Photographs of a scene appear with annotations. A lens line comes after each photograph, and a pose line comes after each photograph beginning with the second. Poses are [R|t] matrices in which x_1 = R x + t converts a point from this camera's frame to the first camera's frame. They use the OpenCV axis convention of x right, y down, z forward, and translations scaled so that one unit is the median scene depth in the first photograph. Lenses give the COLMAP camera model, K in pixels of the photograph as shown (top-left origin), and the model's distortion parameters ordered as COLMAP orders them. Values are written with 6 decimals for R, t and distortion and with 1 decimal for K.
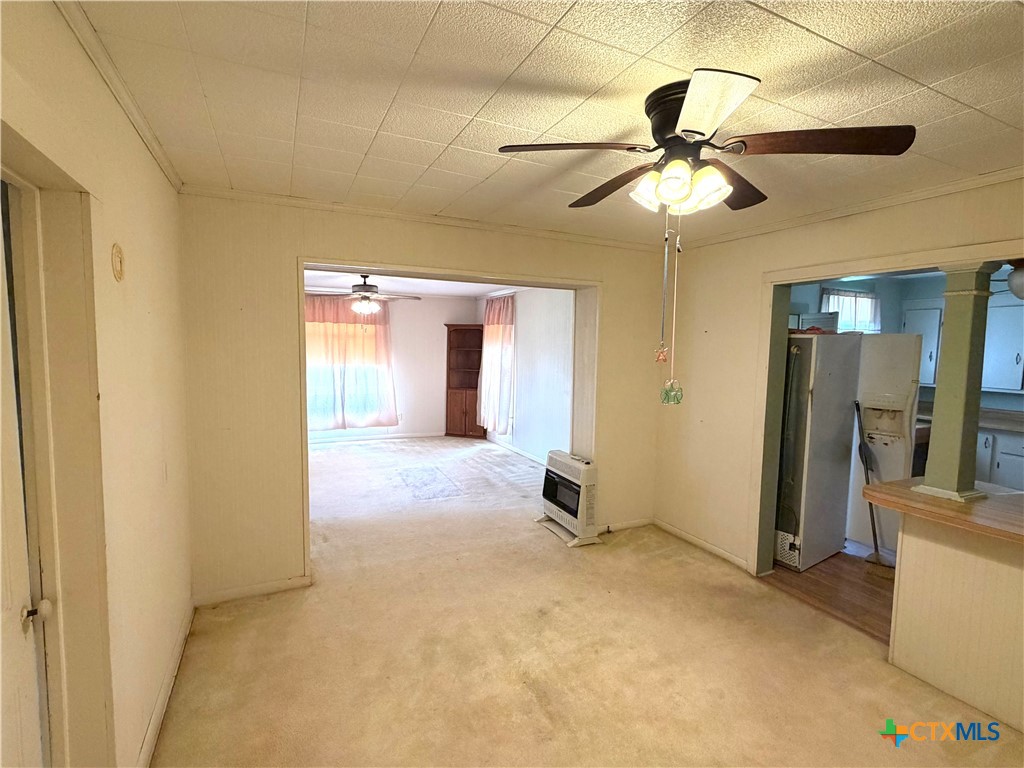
lens RADIAL K [[492.1, 0, 512.0], [0, 492.1, 384.0], [0, 0, 1]] dist [-0.000677, 0.000034]
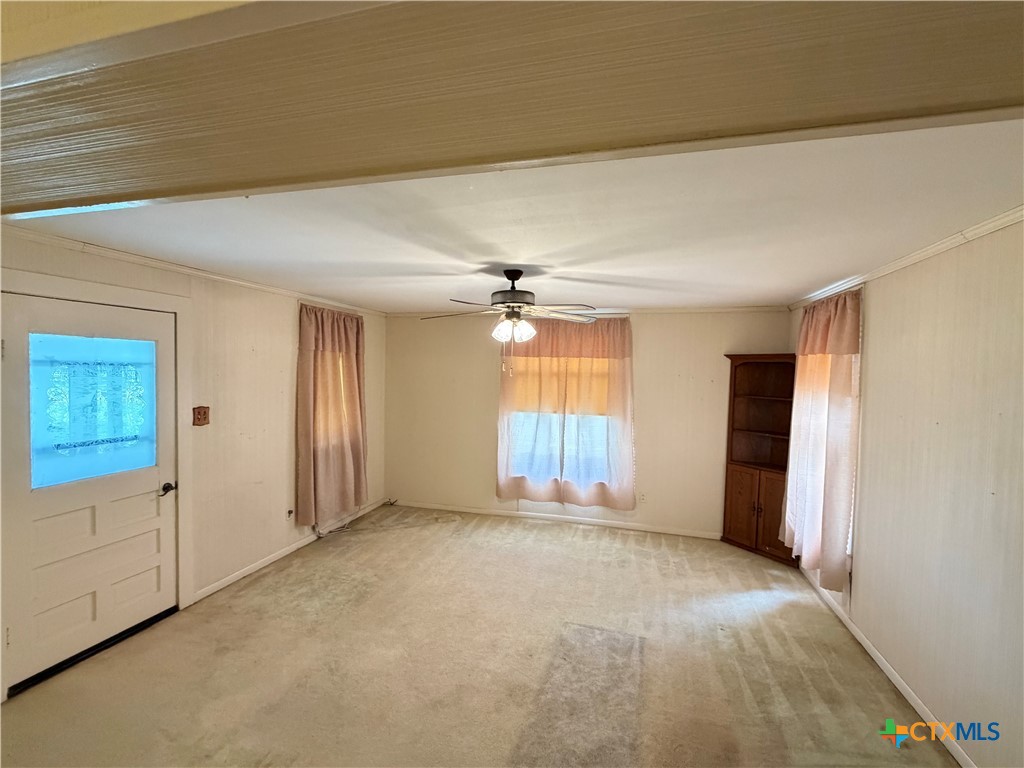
lens RADIAL K [[461.4, 0, 512.0], [0, 461.4, 384.0], [0, 0, 1]] dist [-0.000109, -0.000011]
pose [[0.754967, 0.019287, -0.655479, 0.040313], [-0.056371, 0.997776, -0.035567, -0.057416], [0.653335, 0.063802, 0.754376, 0.457070]]
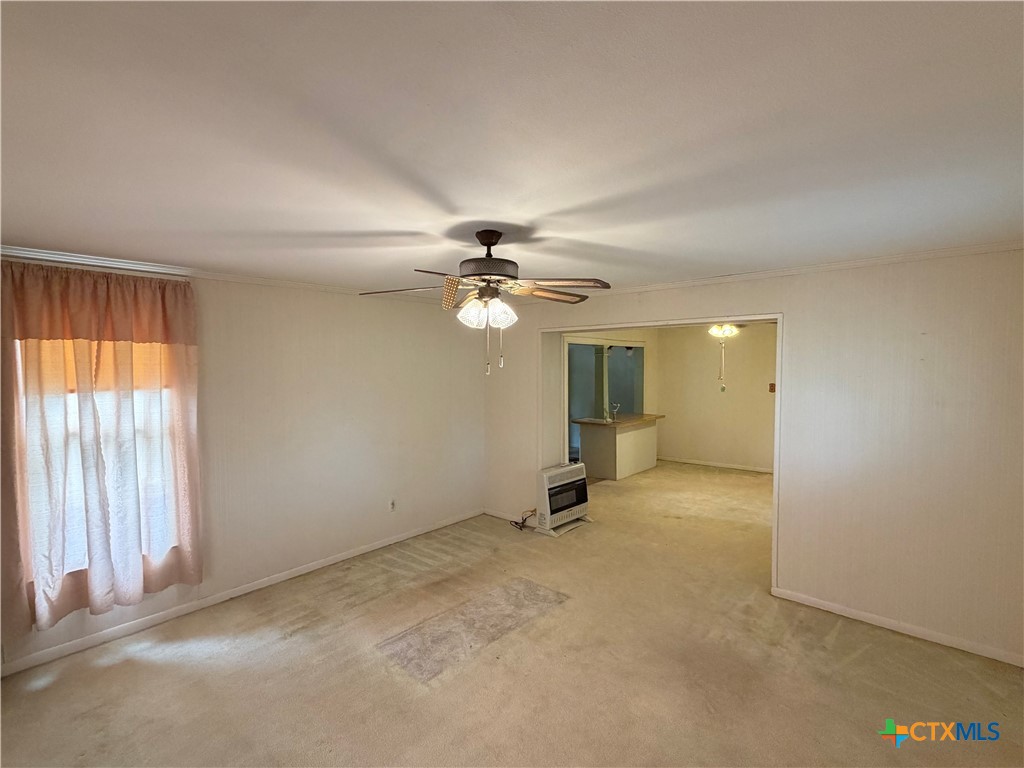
lens RADIAL K [[477.5, 0, 512.0], [0, 477.5, 384.0], [0, 0, 1]] dist [-0.001067, 0.000041]
pose [[-0.388699, -0.054272, 0.919765, -0.523037], [0.070654, 0.993568, 0.088486, -0.098996], [-0.918652, 0.099380, -0.382365, 0.870970]]
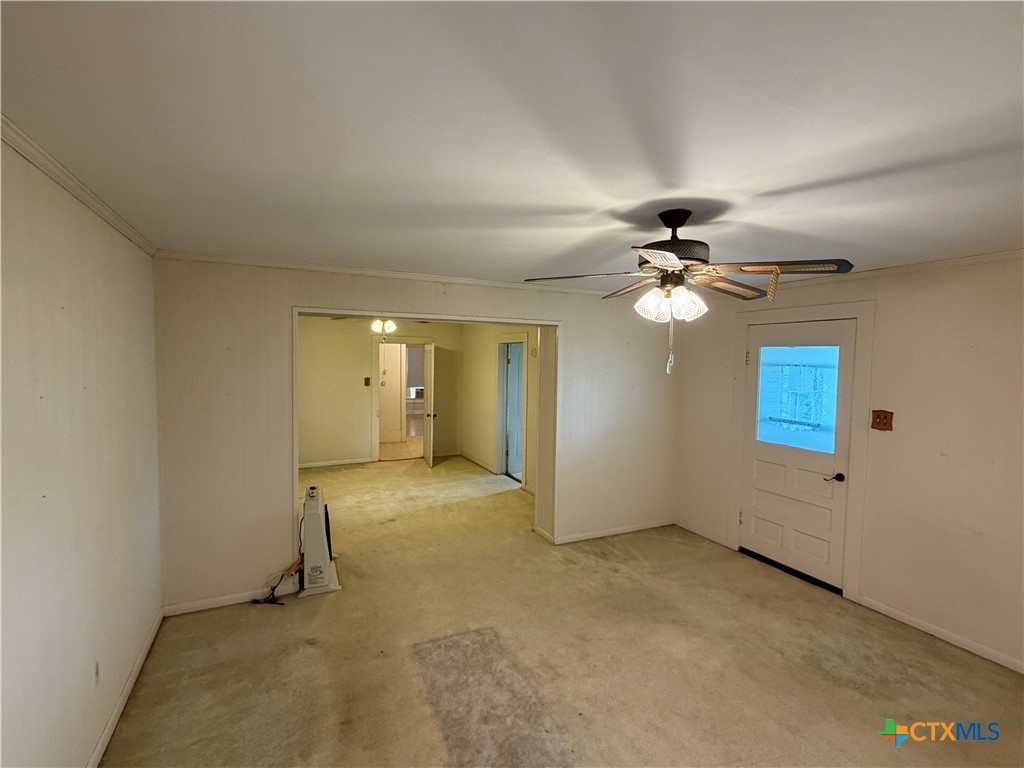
lens RADIAL K [[477.5, 0, 512.0], [0, 477.5, 384.0], [0, 0, 1]] dist [-0.001067, 0.000041]
pose [[-0.999518, -0.030660, -0.004934, -0.134577], [-0.031041, 0.991176, 0.128867, -0.105400], [0.000939, 0.128958, -0.991650, 1.039406]]
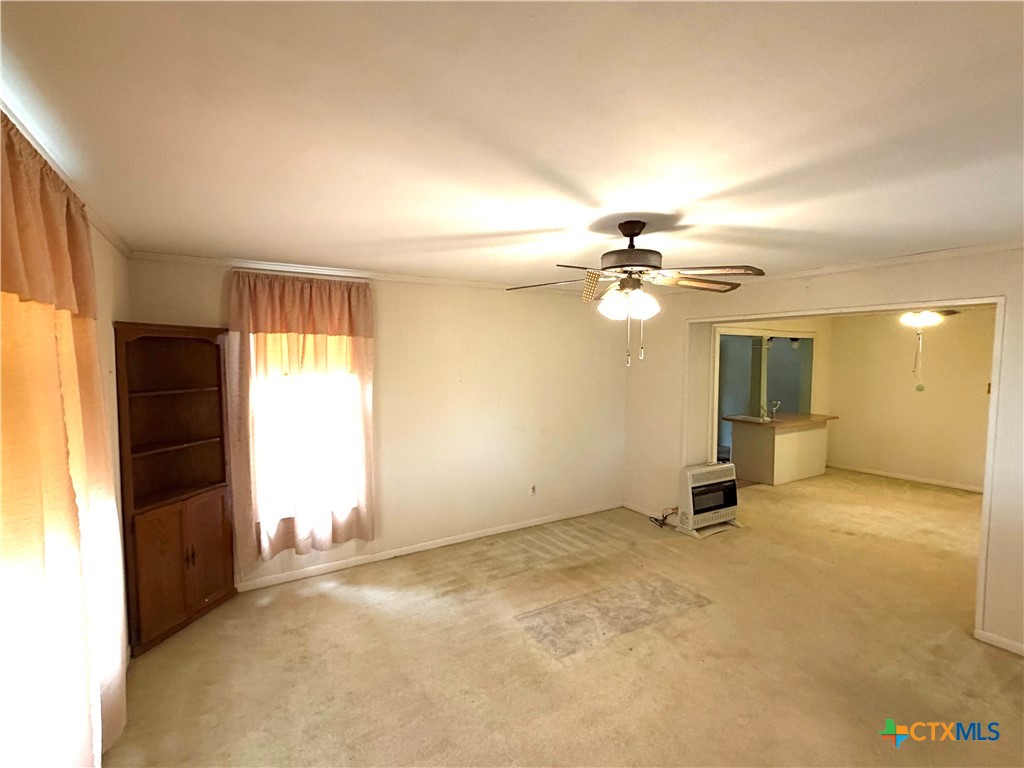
lens RADIAL K [[477.5, 0, 512.0], [0, 477.5, 384.0], [0, 0, 1]] dist [-0.001067, 0.000041]
pose [[-0.101232, -0.077154, 0.991867, -0.532453], [0.072697, 0.993749, 0.084720, -0.099004], [-0.992203, 0.080682, -0.094990, 0.870833]]
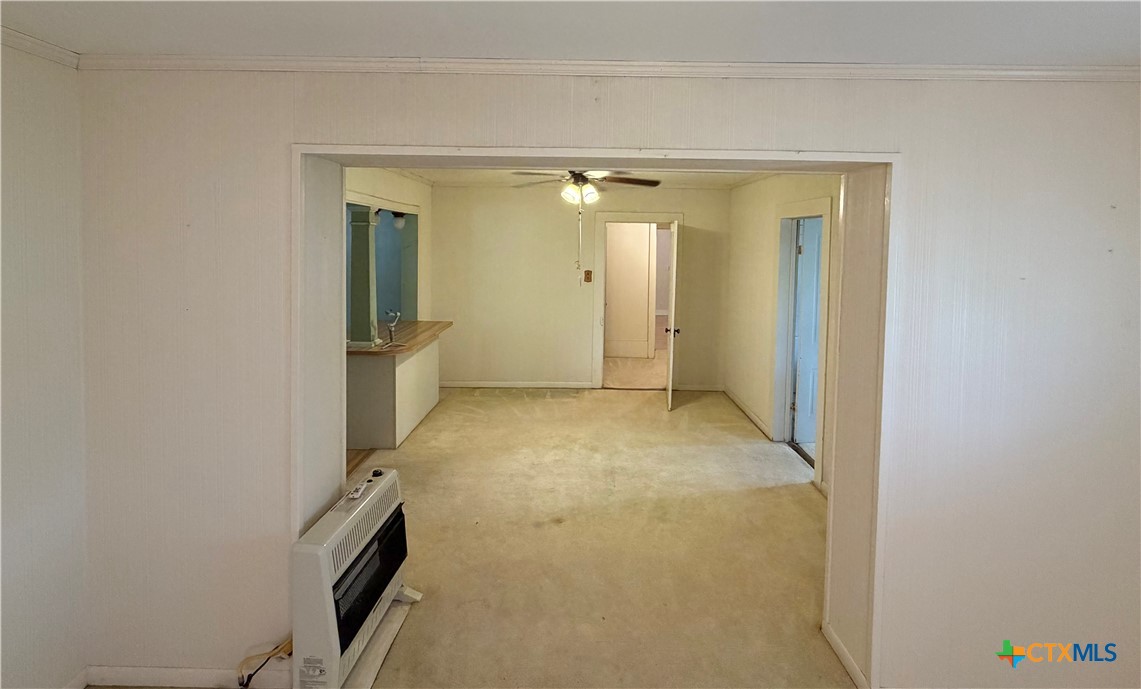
lens RADIAL K [[532.5, 0, 570.4], [0, 532.5, 261.4], [0, 0, 1]] dist [-0.011189, -0.000120]
pose [[-0.894460, -0.048761, 0.444482, -0.168923], [0.003616, 0.993215, 0.116235, -0.085706], [-0.447134, 0.105575, -0.888215, 0.754494]]
